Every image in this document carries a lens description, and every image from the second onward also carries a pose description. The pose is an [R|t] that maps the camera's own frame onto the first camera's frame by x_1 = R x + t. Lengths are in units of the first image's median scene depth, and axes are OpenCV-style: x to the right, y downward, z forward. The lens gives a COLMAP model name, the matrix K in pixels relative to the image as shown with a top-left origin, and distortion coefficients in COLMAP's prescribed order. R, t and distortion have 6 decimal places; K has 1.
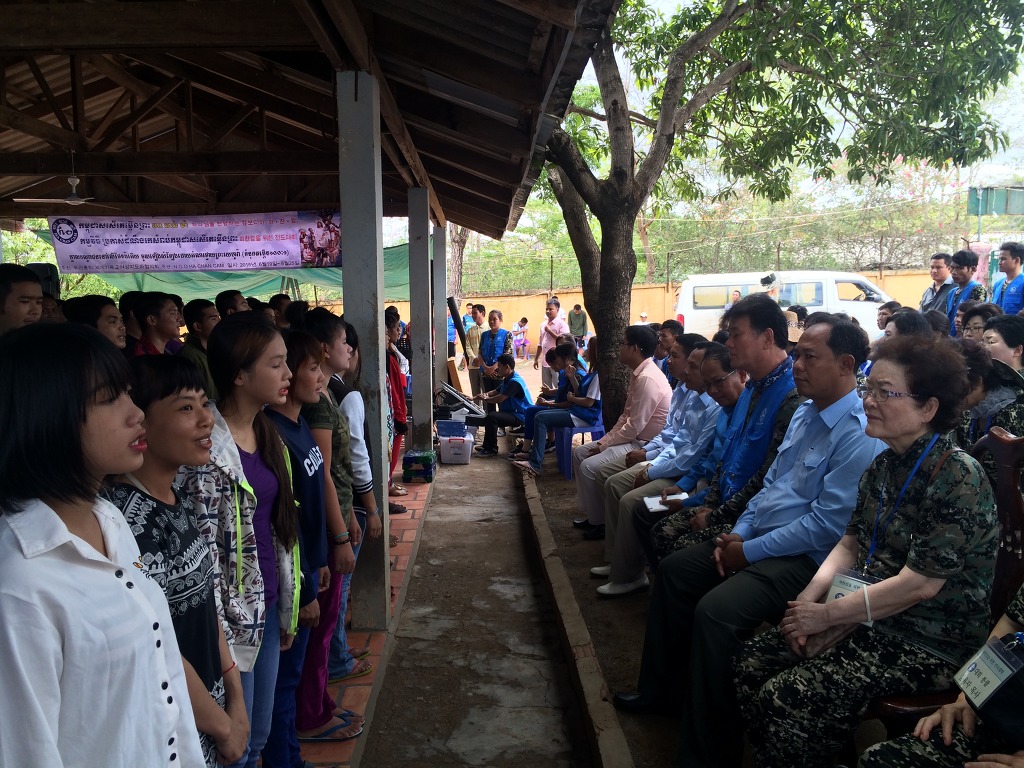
lens RADIAL K [[882.2, 0, 509.9], [0, 882.2, 382.0], [0, 0, 1]] dist [0.082857, -0.113595]
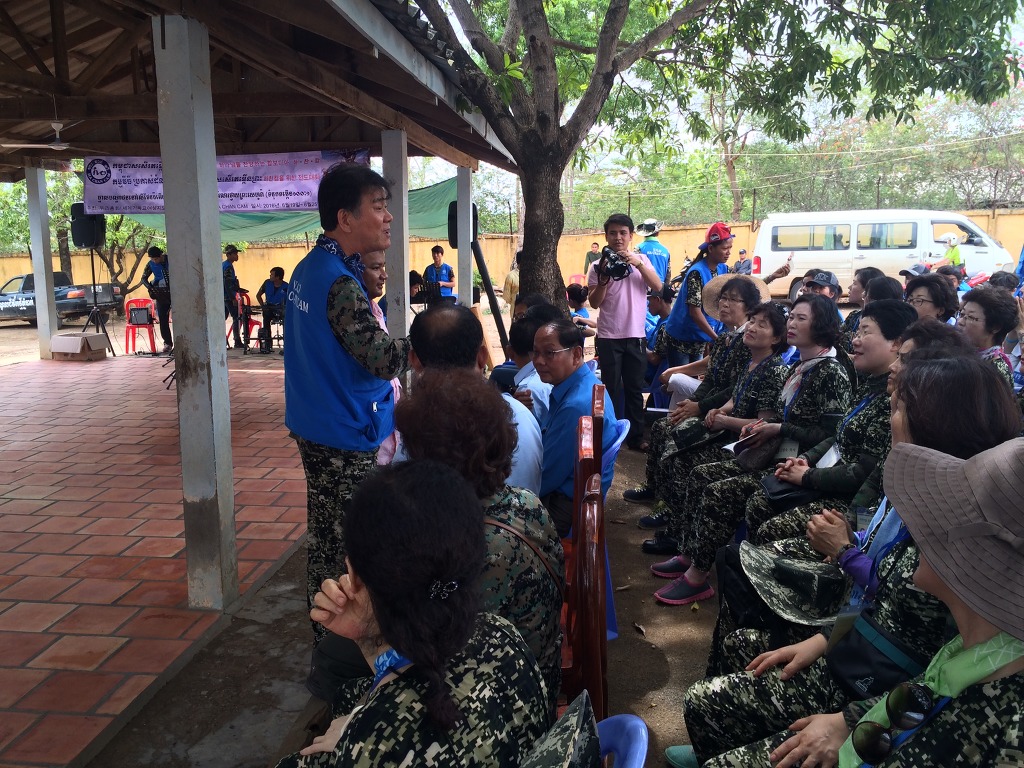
lens RADIAL K [[890.0, 0, 509.2], [0, 890.0, 380.0], [0, 0, 1]] dist [0.084624, -0.117795]
pose [[0.989920, 0.030808, -0.138235, 0.201918], [-0.020705, 0.997048, 0.073938, -0.032900], [0.140105, -0.070331, 0.987636, 0.067665]]
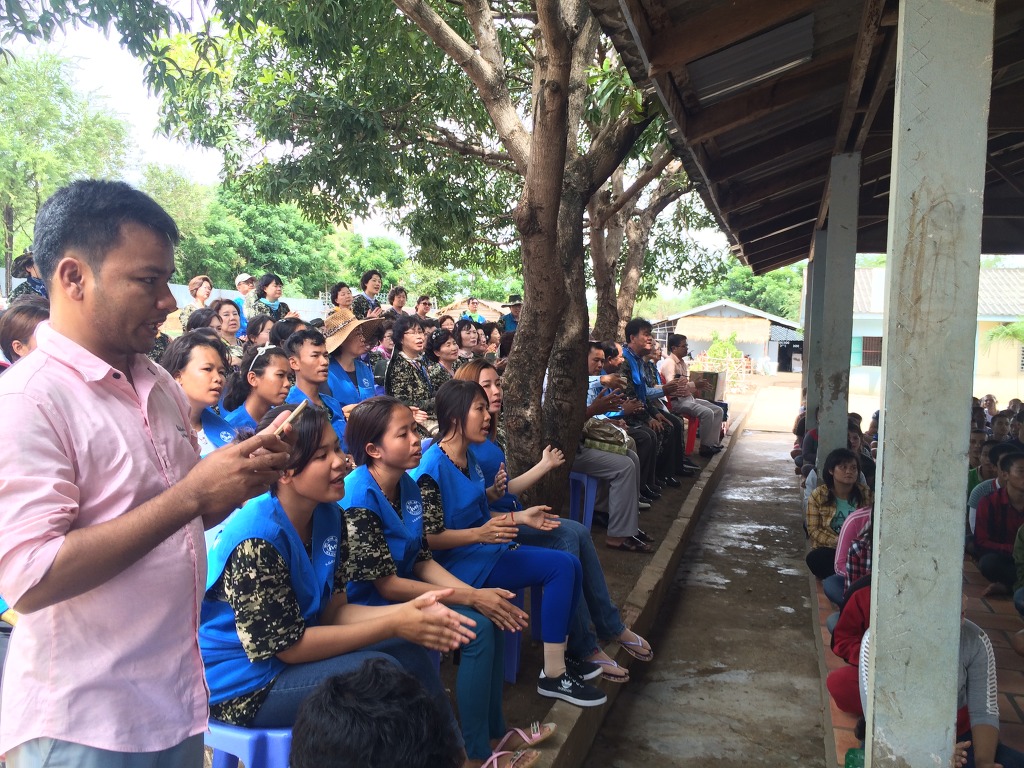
lens RADIAL K [[890.0, 0, 509.2], [0, 890.0, 380.0], [0, 0, 1]] dist [0.084624, -0.117795]
pose [[-0.942538, -0.038206, 0.331906, -0.097094], [0.005226, 0.991632, 0.128988, -0.118257], [-0.334057, 0.123310, -0.934452, 1.647573]]
